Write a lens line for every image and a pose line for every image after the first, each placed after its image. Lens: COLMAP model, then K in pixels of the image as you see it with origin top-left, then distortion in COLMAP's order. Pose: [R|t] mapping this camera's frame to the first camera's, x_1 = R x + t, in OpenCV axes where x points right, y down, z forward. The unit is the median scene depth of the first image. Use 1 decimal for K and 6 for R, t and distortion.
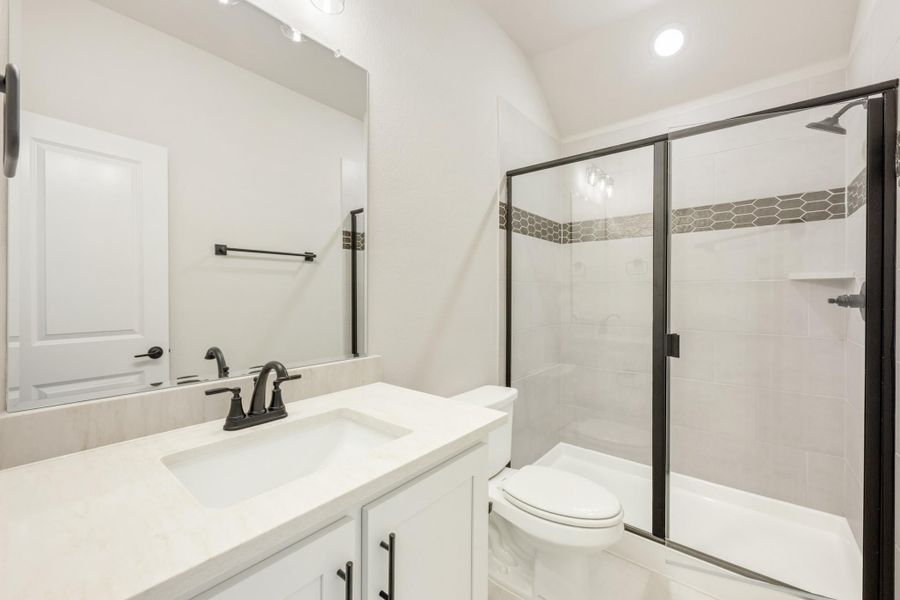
lens RADIAL K [[367.0, 0, 448.0], [0, 367.0, 301.3], [0, 0, 1]] dist [0.000076, -0.000448]
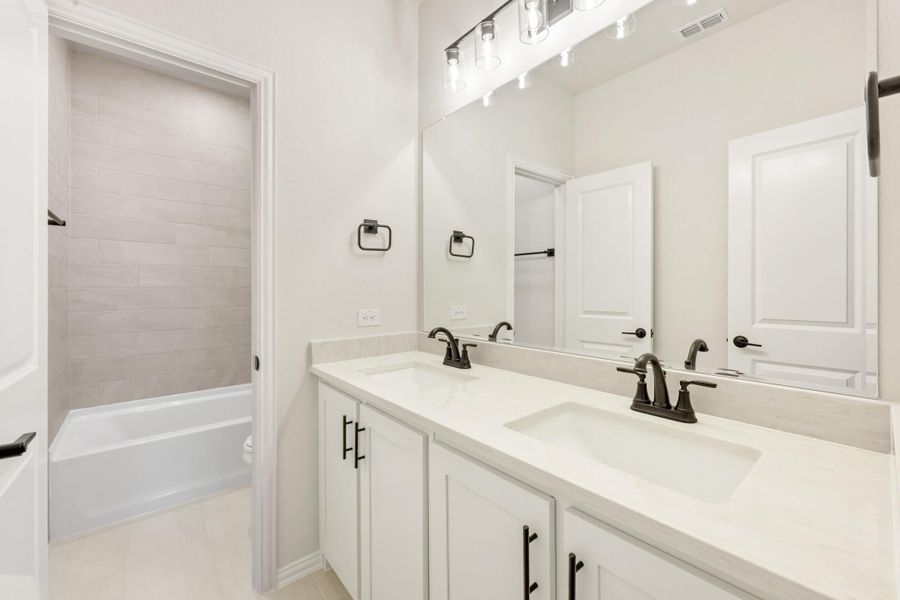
lens RADIAL K [[367.0, 0, 449.5], [0, 367.0, 286.6], [0, 0, 1]] dist [0.000076, -0.000448]
pose [[-0.163502, -0.000577, -0.986543, 0.552219], [-0.004650, 0.999989, 0.000186, -0.011315], [0.986532, 0.004618, -0.163503, 0.624603]]
